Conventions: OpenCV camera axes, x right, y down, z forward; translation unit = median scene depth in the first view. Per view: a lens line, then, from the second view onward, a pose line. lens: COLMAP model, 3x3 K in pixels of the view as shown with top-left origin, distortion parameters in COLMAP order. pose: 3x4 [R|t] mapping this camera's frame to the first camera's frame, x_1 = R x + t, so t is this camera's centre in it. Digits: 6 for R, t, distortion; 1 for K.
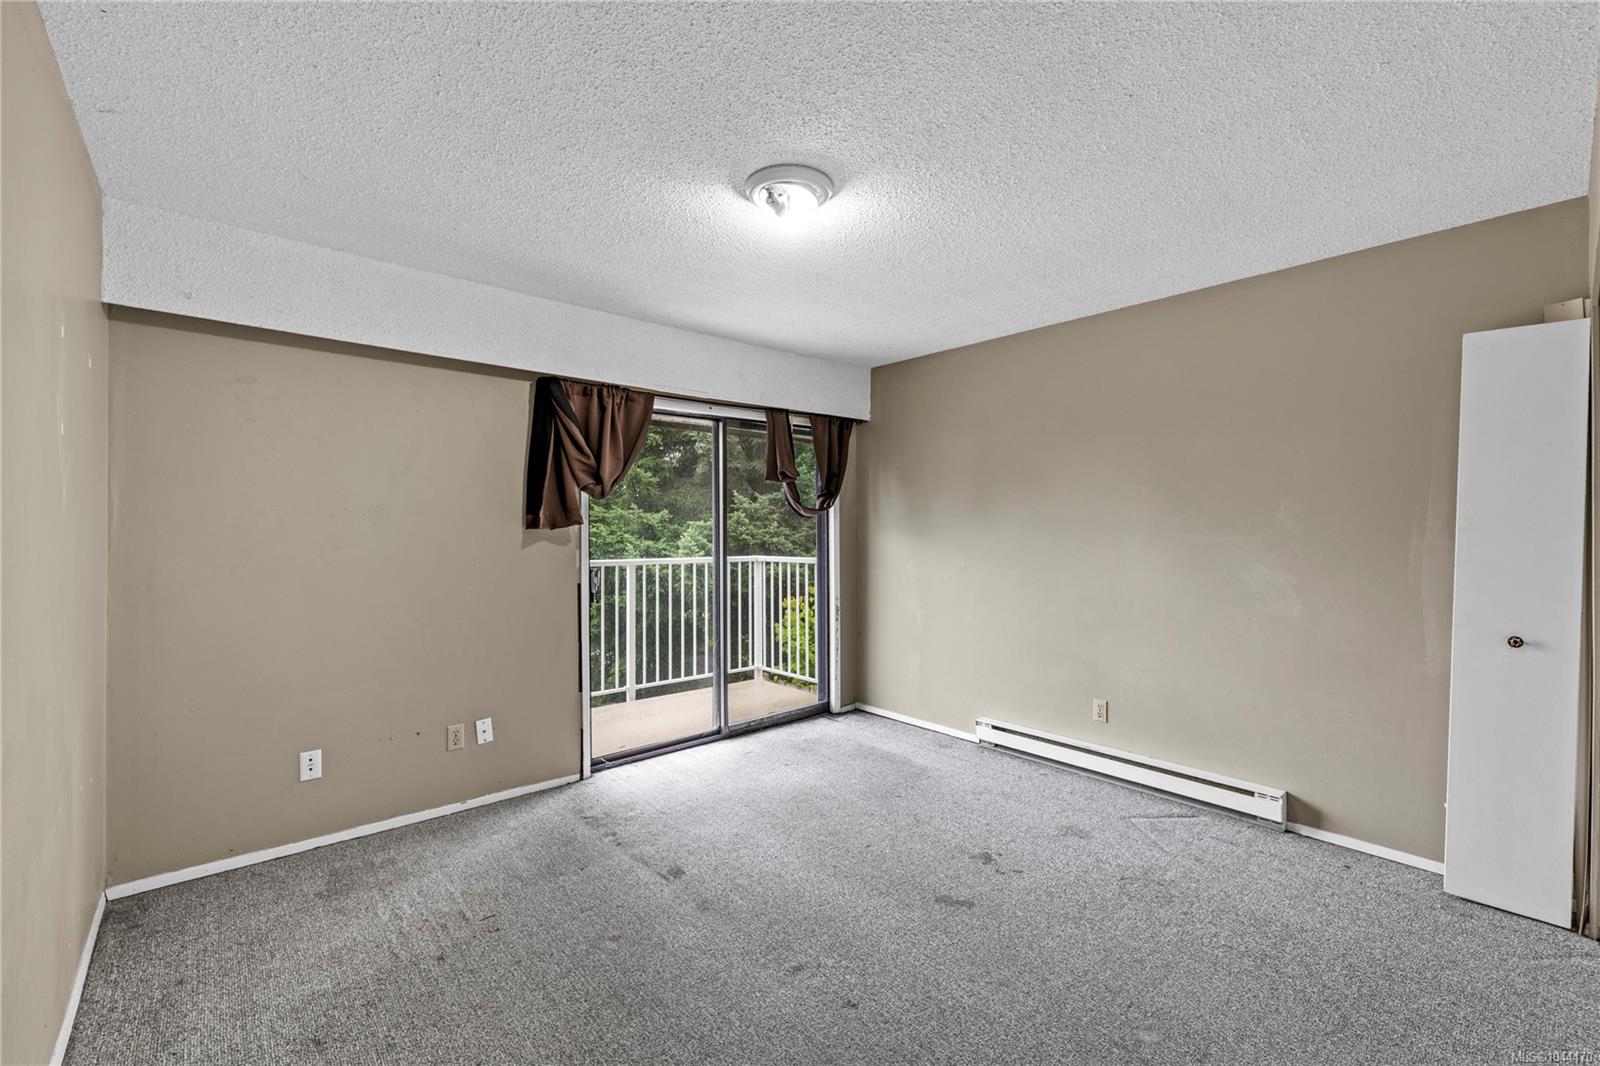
lens RADIAL K [[671.0, 0, 806.7], [0, 671.0, 533.3], [0, 0, 1]] dist [-0.007932, 0.001491]
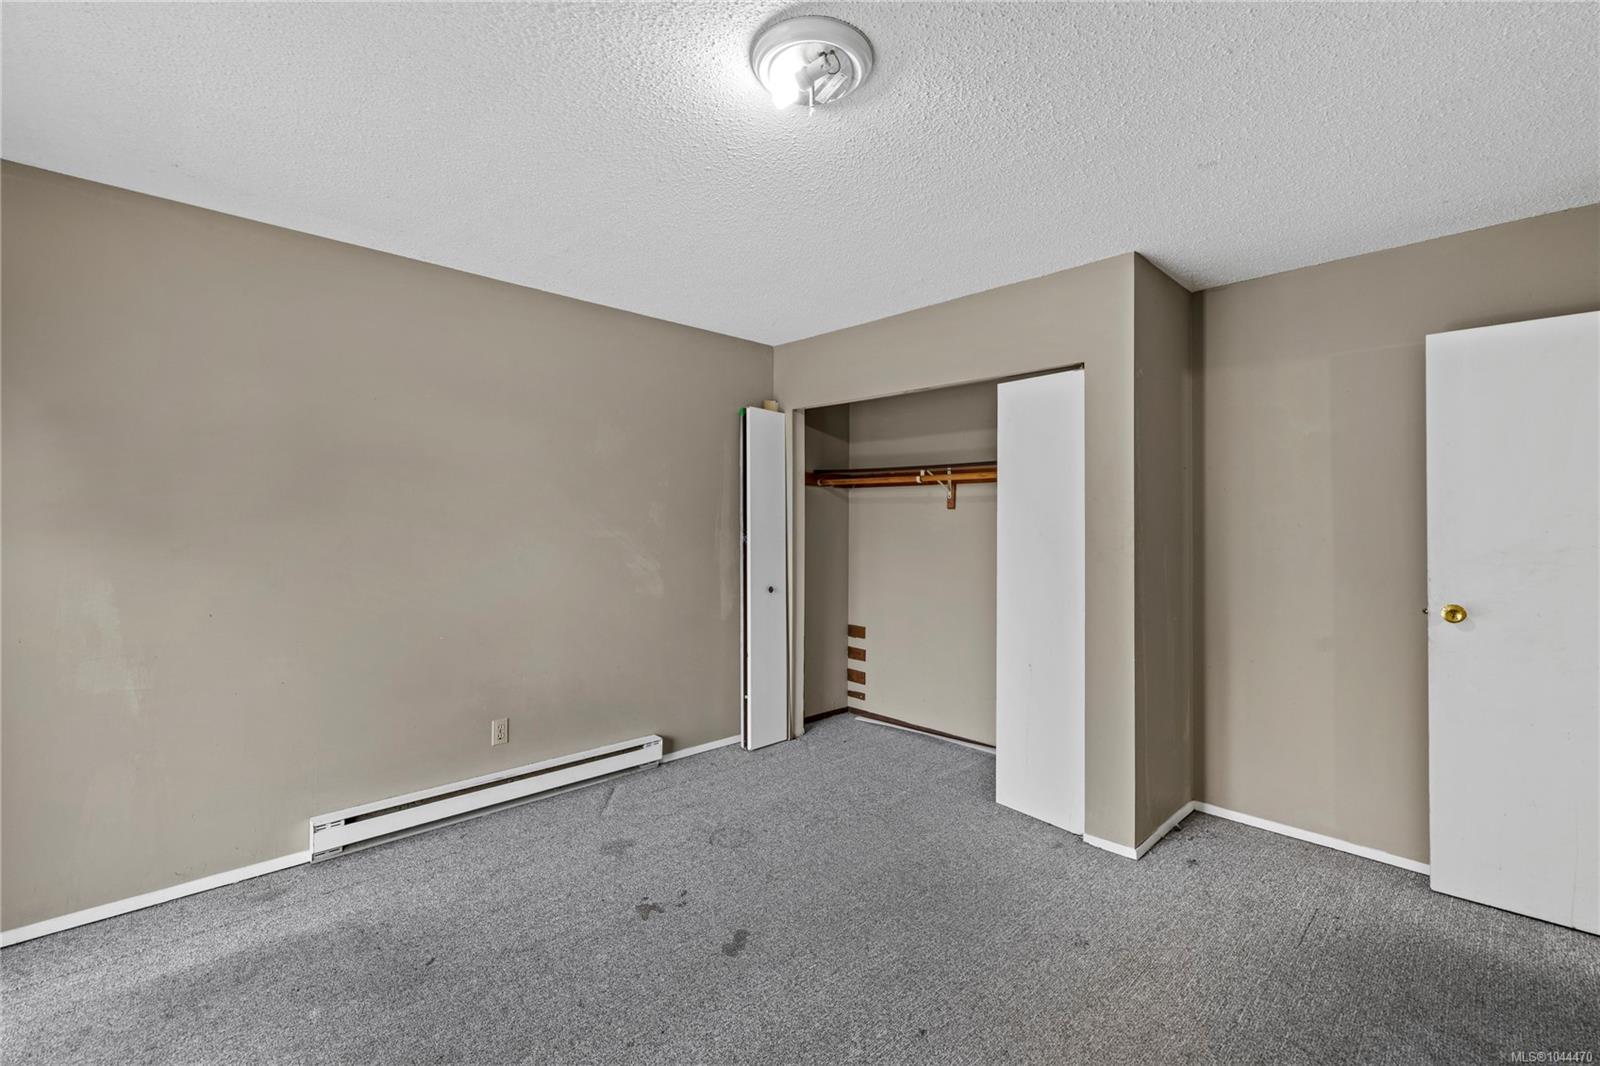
lens RADIAL K [[671.0, 0, 807.8], [0, 671.0, 525.0], [0, 0, 1]] dist [-0.007932, 0.001491]
pose [[-0.043949, -0.003923, 0.999026, -0.537895], [0.004938, 0.999979, 0.004144, -0.010847], [-0.999022, 0.005116, -0.043928, 0.745423]]
